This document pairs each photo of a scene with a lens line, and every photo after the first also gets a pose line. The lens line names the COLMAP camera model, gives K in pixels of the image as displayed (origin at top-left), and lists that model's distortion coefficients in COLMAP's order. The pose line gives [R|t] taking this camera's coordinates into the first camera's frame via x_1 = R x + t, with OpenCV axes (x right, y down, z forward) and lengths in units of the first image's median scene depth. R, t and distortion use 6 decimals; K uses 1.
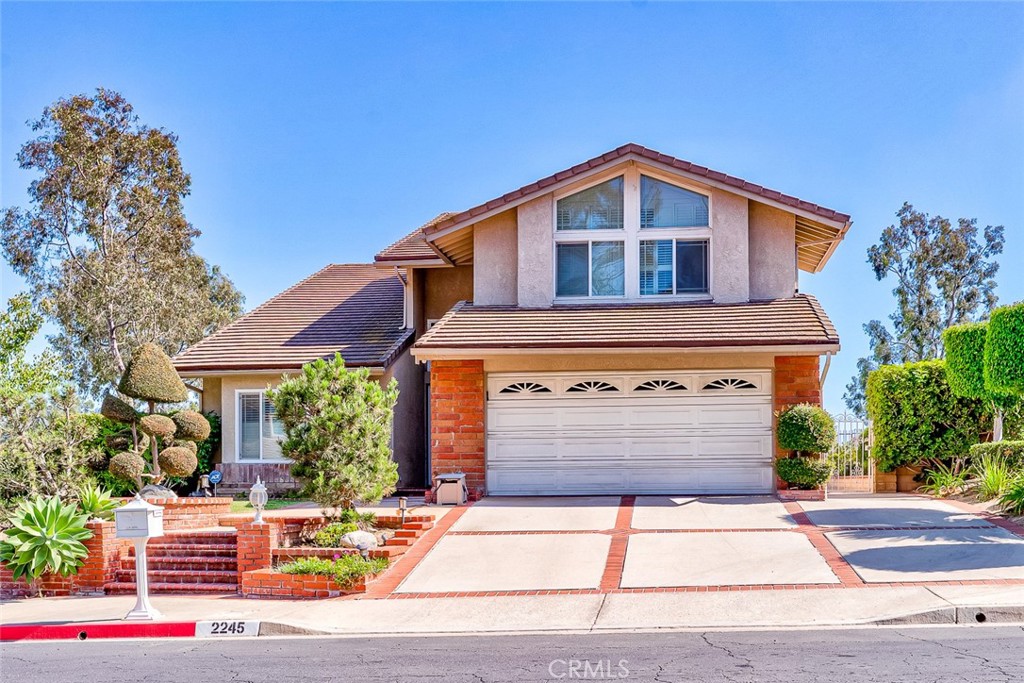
lens RADIAL K [[778.3, 0, 512.0], [0, 778.3, 341.5], [0, 0, 1]] dist [0.003804, -0.001804]
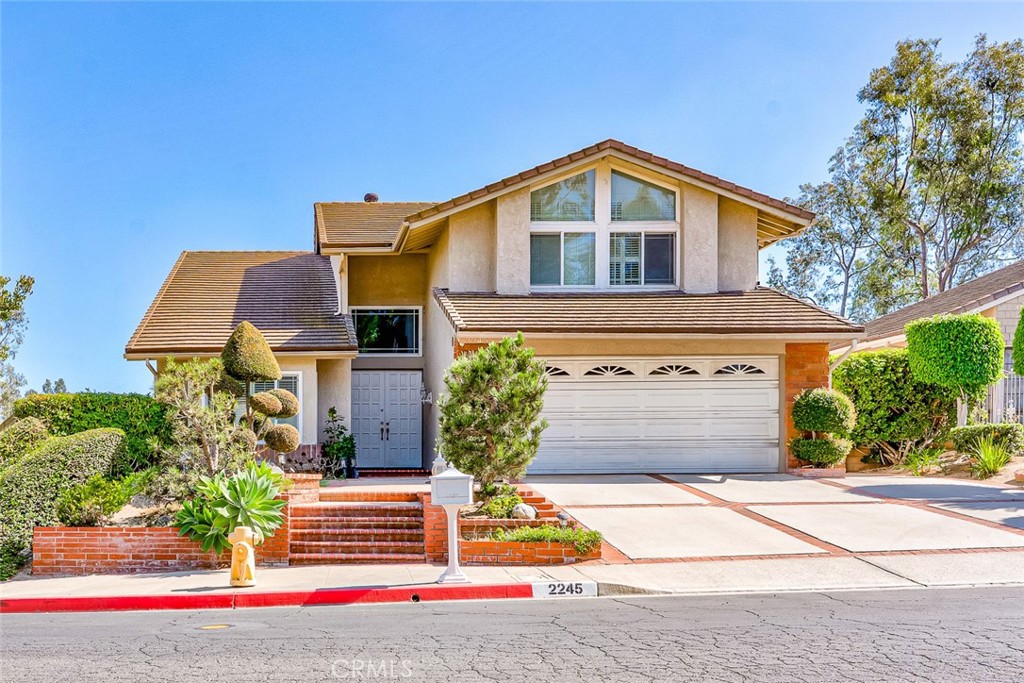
lens RADIAL K [[754.3, 0, 452.9], [0, 754.3, 342.4], [0, 0, 1]] dist [0.002677, 0.001112]
pose [[0.997729, 0.011582, 0.066351, -0.132230], [-0.012708, 0.999782, 0.016579, 0.004295], [-0.066144, -0.017385, 0.997659, -0.000630]]
